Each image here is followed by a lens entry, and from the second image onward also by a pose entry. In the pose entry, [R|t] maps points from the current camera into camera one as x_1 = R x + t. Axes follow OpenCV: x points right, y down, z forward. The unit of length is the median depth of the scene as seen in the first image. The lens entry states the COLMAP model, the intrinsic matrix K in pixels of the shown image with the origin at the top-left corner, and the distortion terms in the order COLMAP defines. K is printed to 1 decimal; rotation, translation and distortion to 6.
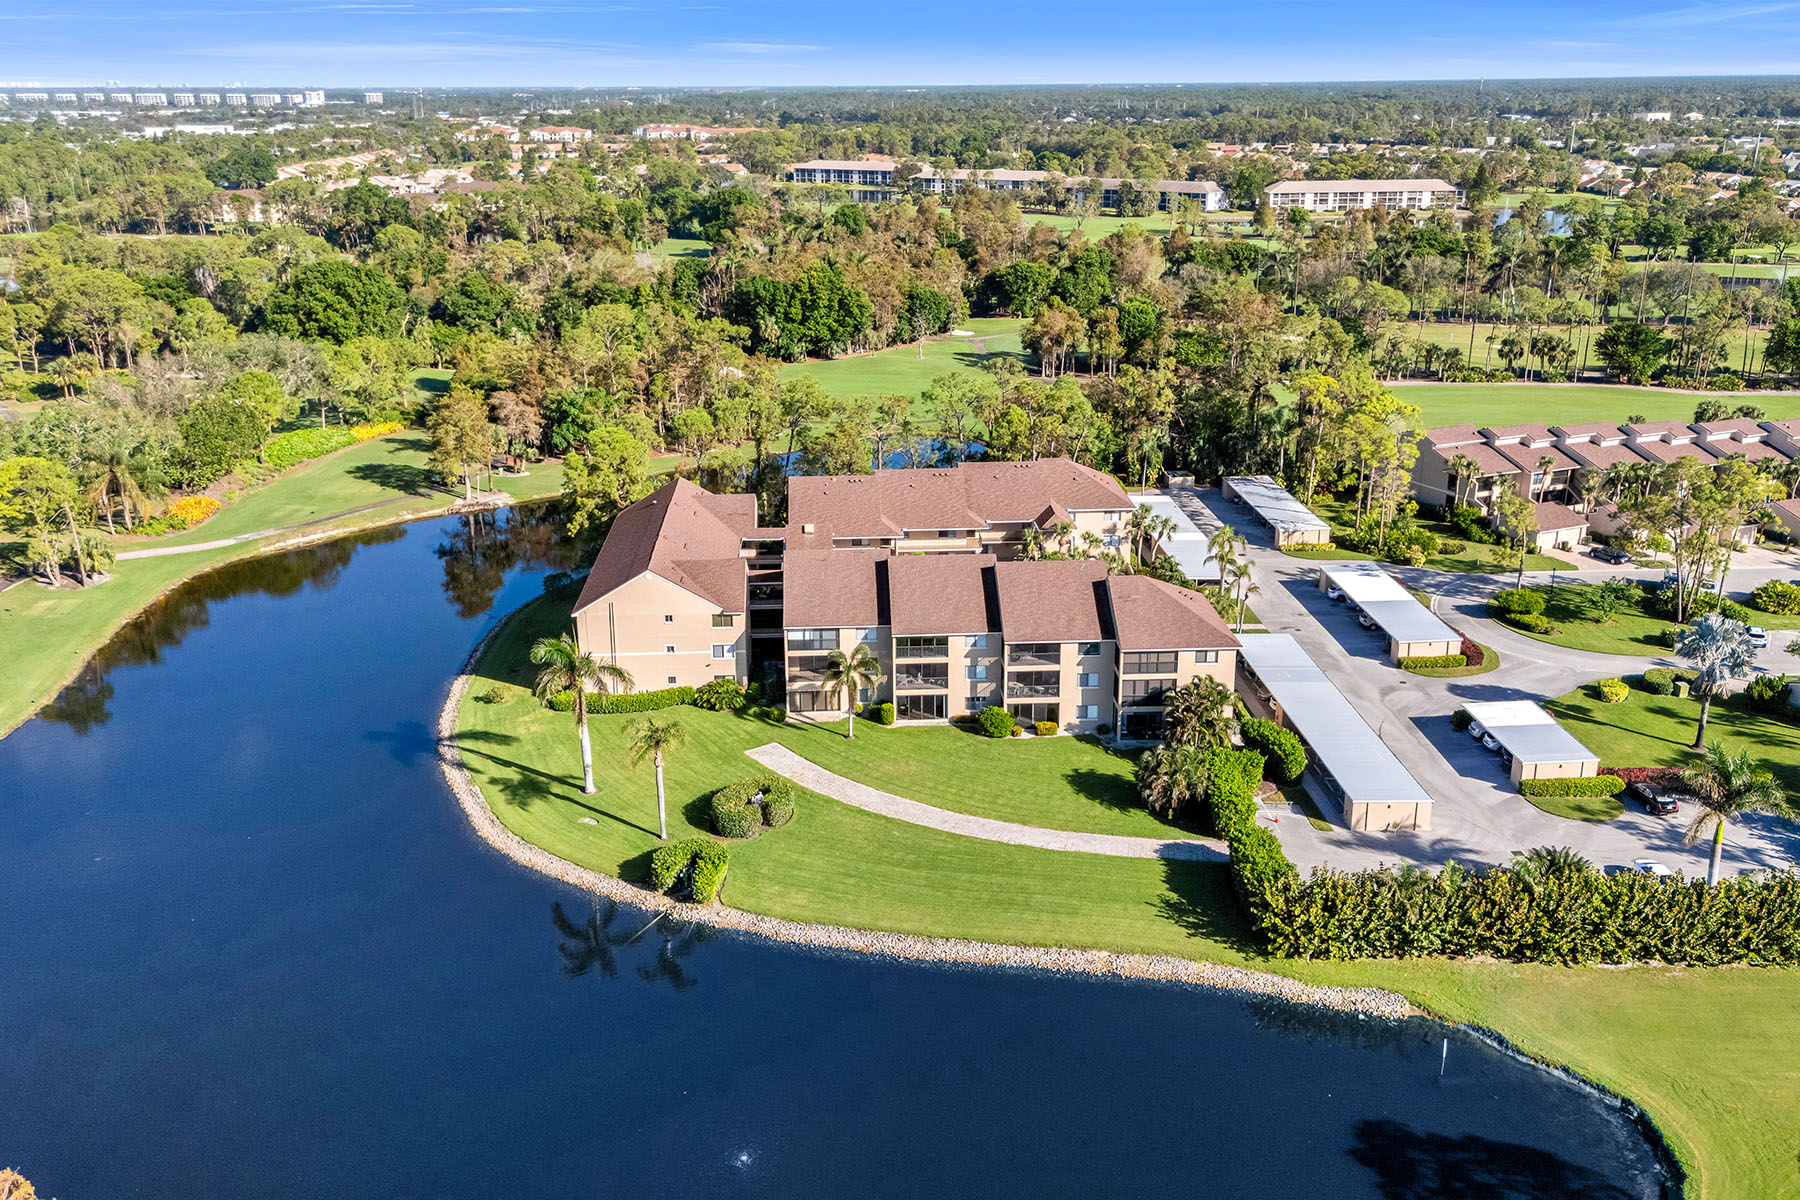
lens RADIAL K [[1556.8, 0, 900.0], [0, 1556.8, 600.0], [0, 0, 1]] dist [0.106549, -0.115969]
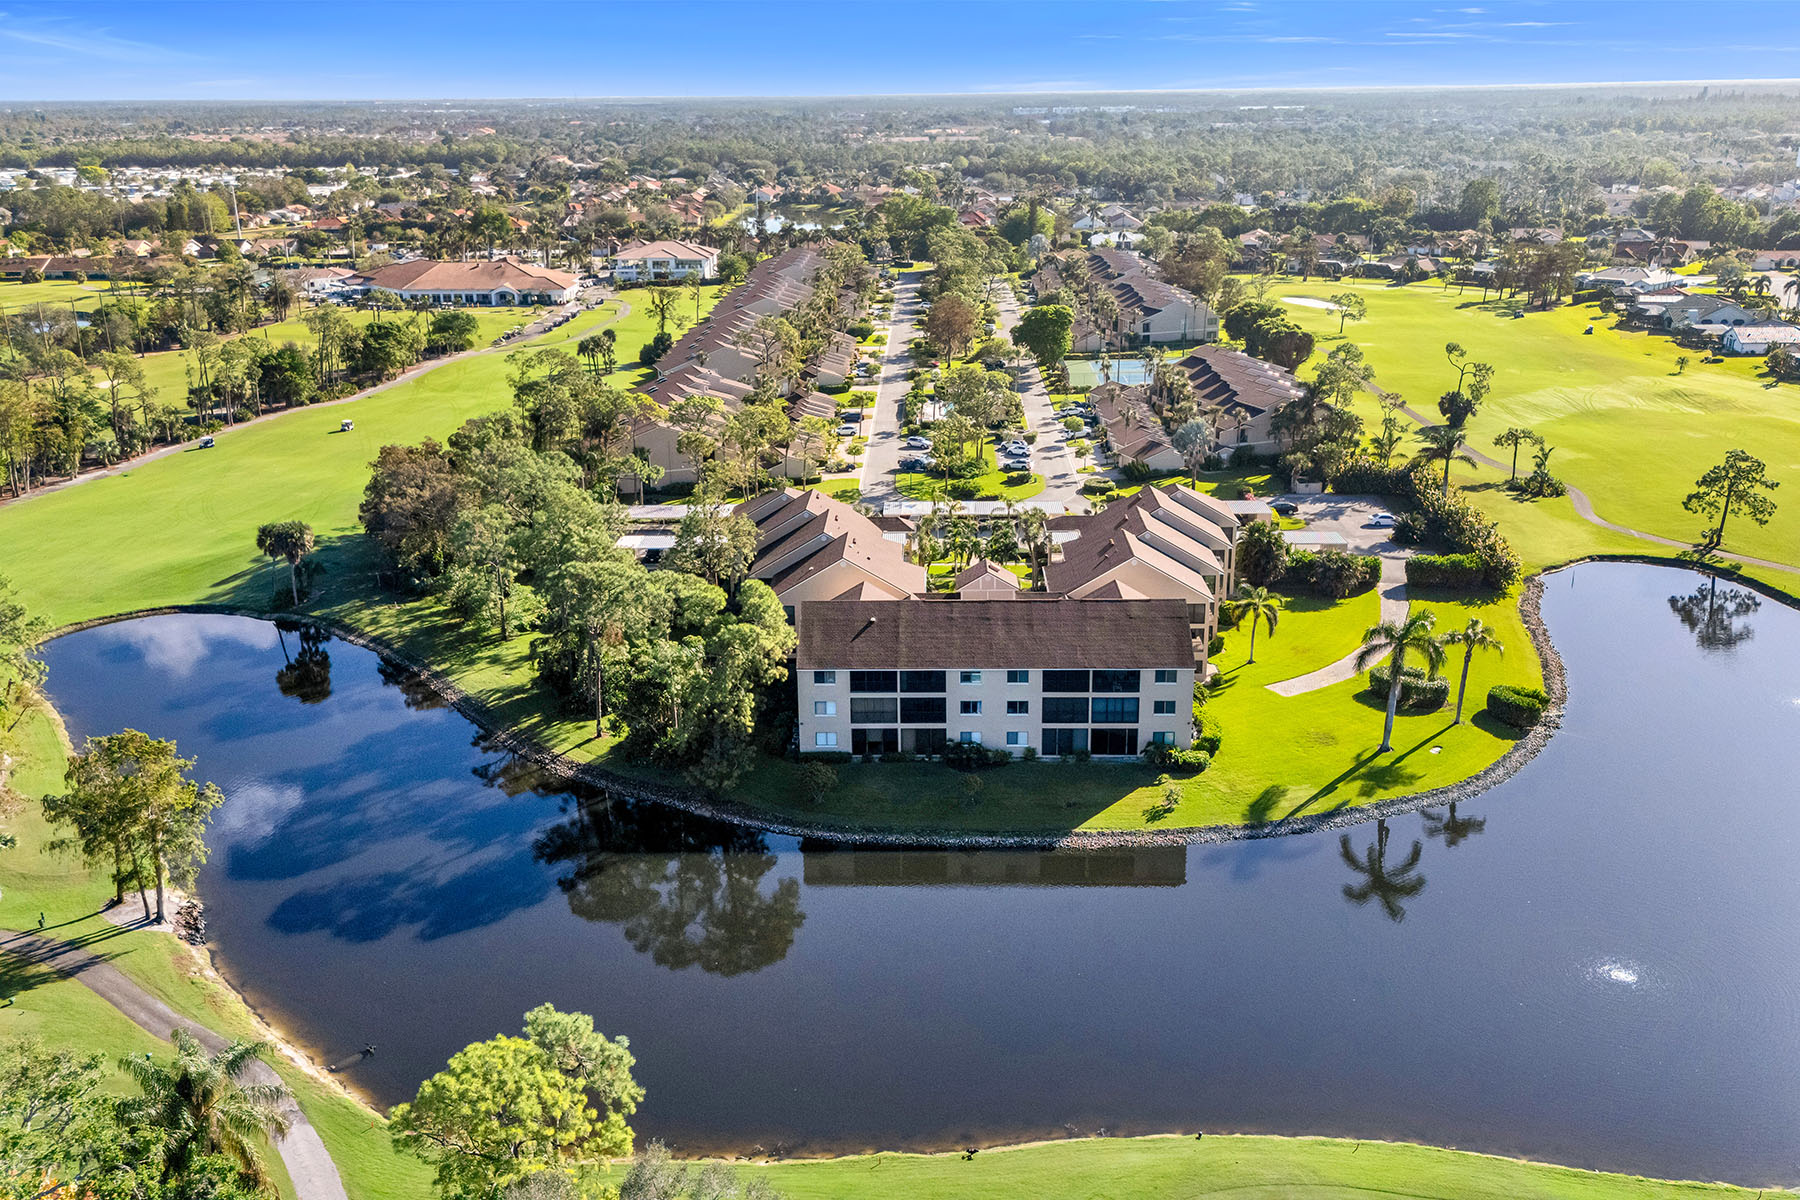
lens RADIAL K [[1560.5, 0, 900.0], [0, 1560.5, 600.0], [0, 0, 1]] dist [0.125427, -0.201412]
pose [[0.085914, -0.303127, 0.949069, -1.128894], [0.324454, 0.909176, 0.261015, -0.340014], [-0.941992, 0.285504, 0.176462, 0.980111]]
